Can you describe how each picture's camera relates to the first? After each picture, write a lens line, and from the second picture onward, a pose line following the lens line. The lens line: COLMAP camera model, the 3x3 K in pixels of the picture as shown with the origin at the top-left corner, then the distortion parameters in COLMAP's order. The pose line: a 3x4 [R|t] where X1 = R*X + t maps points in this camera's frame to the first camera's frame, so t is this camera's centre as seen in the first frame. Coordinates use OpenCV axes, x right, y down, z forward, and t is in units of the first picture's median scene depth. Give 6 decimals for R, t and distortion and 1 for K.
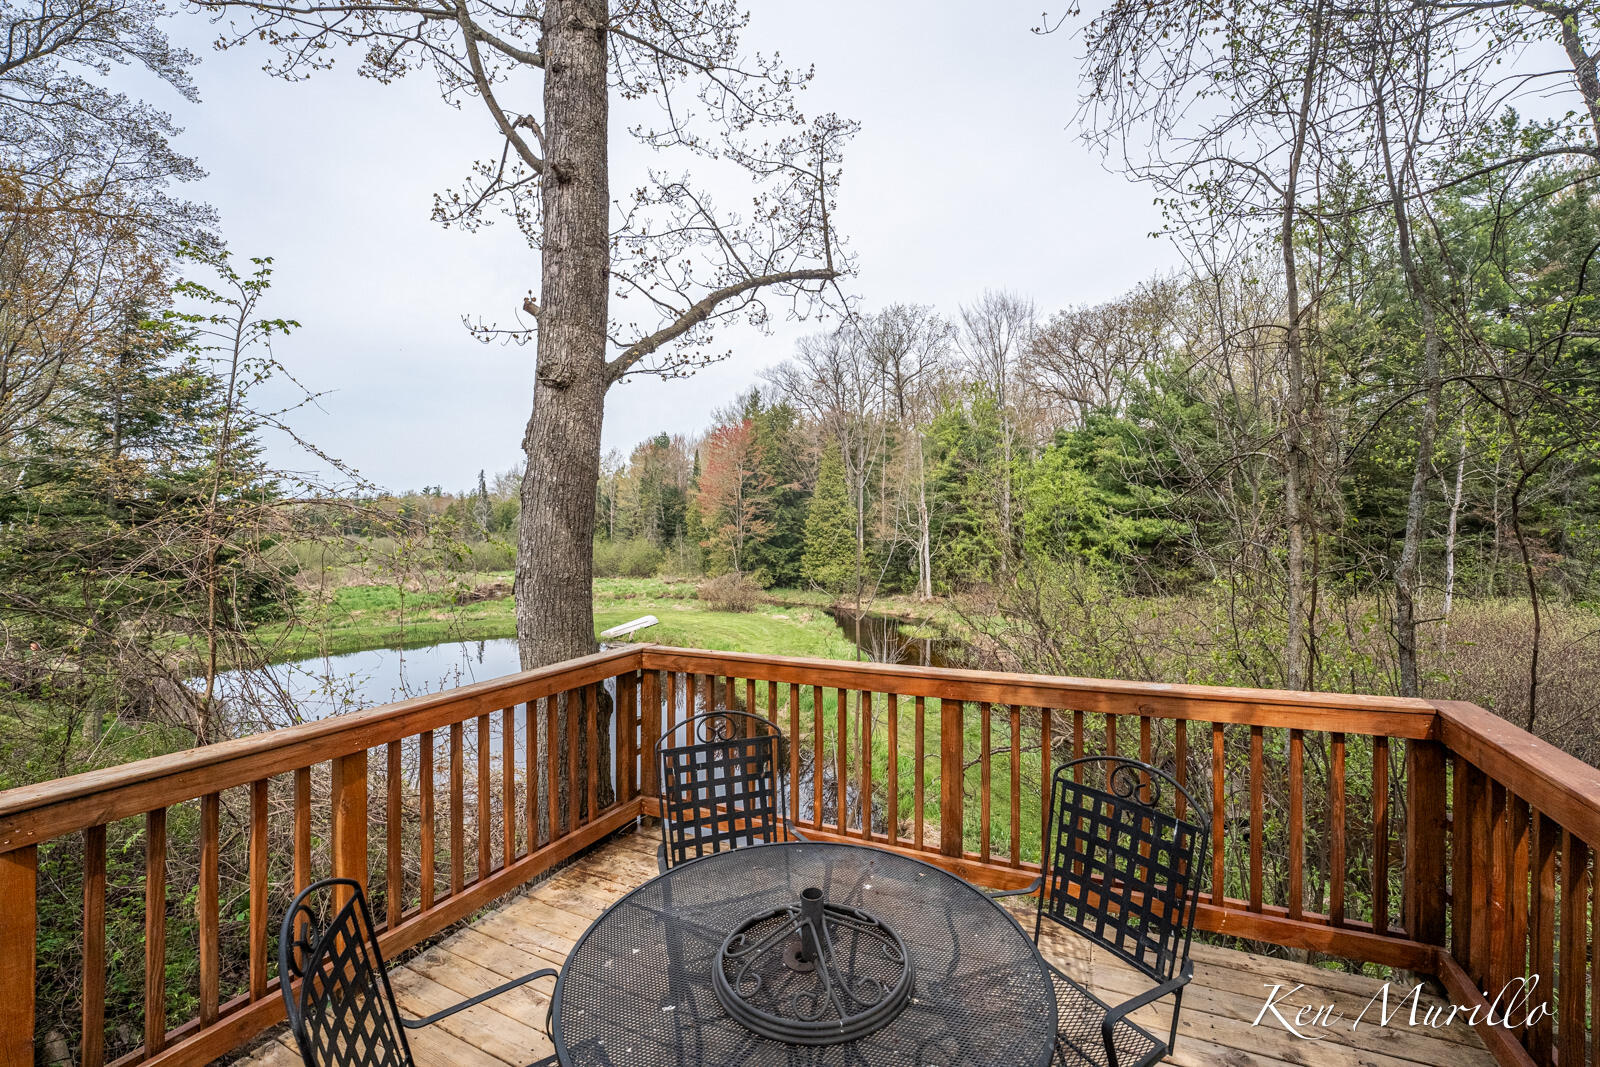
lens RADIAL K [[686.6, 0, 800.0], [0, 686.6, 533.5], [0, 0, 1]] dist [-0.011150, 0.000887]
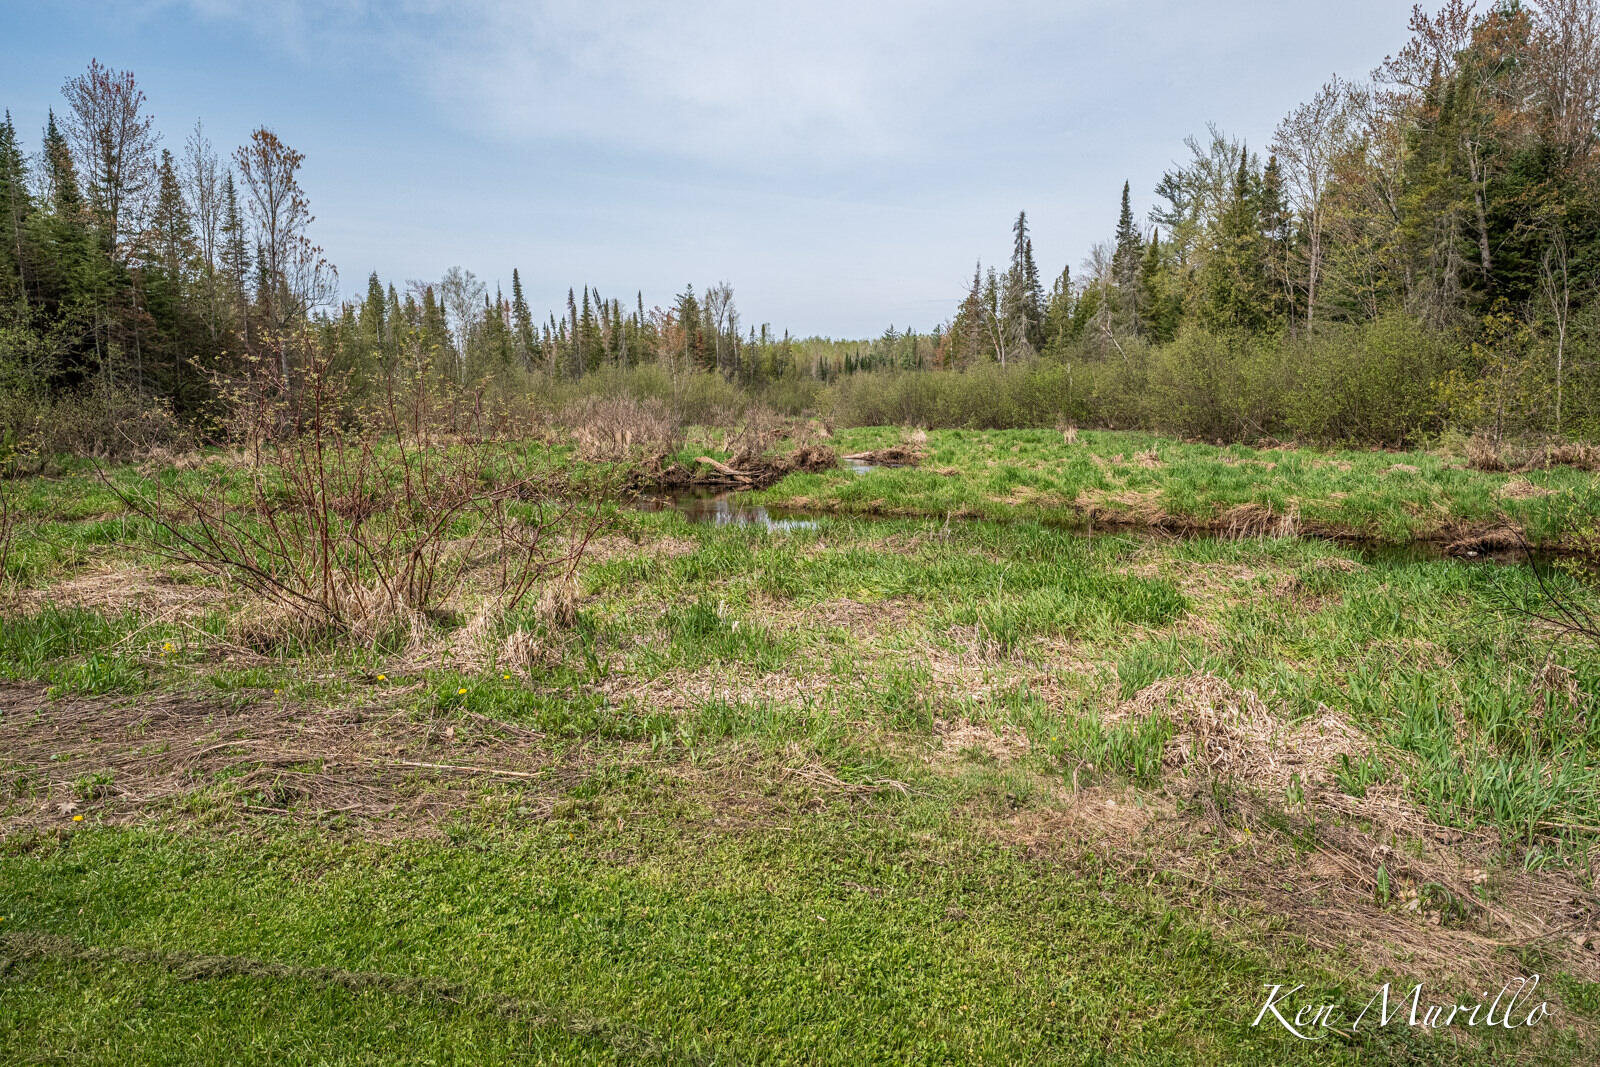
lens RADIAL K [[996.5, 0, 800.0], [0, 996.5, 533.5], [0, 0, 1]] dist [0.042848, 0.000831]
pose [[0.714725, 0.085192, -0.694197, -0.156154], [0.009515, 0.991278, 0.131445, 0.061174], [0.699340, -0.100552, 0.707681, 0.771161]]
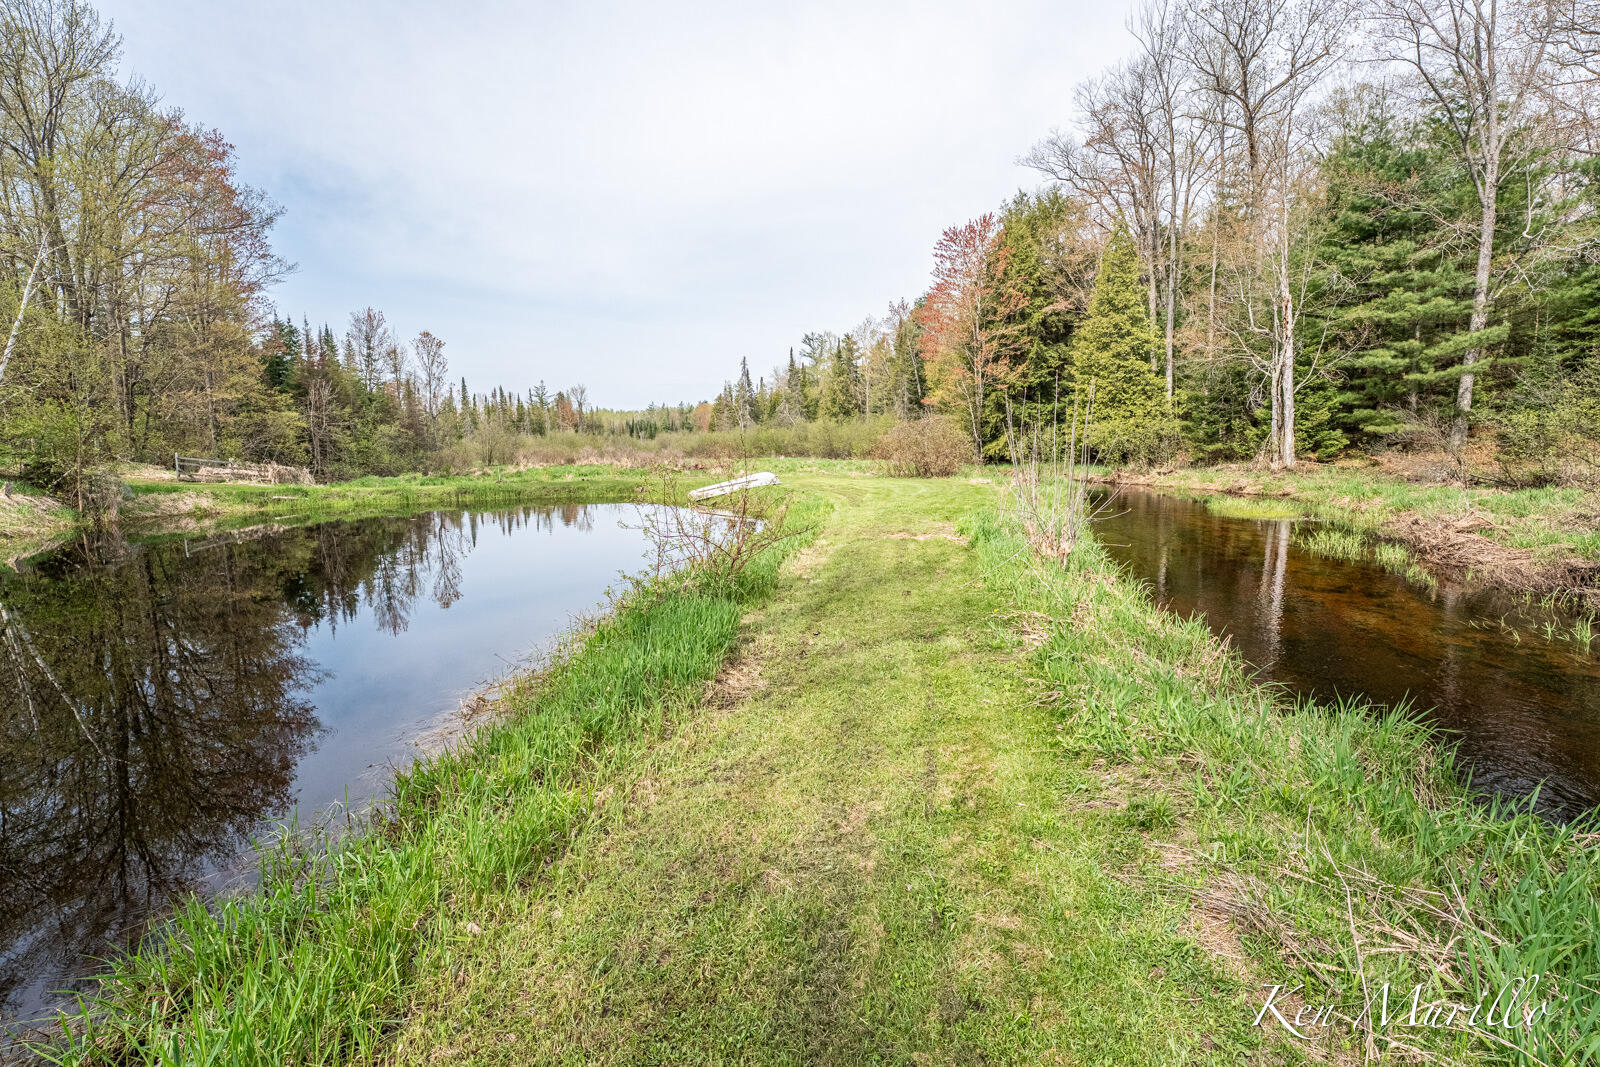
lens RADIAL K [[686.6, 0, 800.0], [0, 686.6, 533.5], [0, 0, 1]] dist [-0.011150, 0.000887]
pose [[0.902295, 0.032036, -0.429927, 0.060876], [0.026651, 0.991183, 0.129791, 0.060659], [0.430294, -0.128567, 0.893486, 0.280990]]
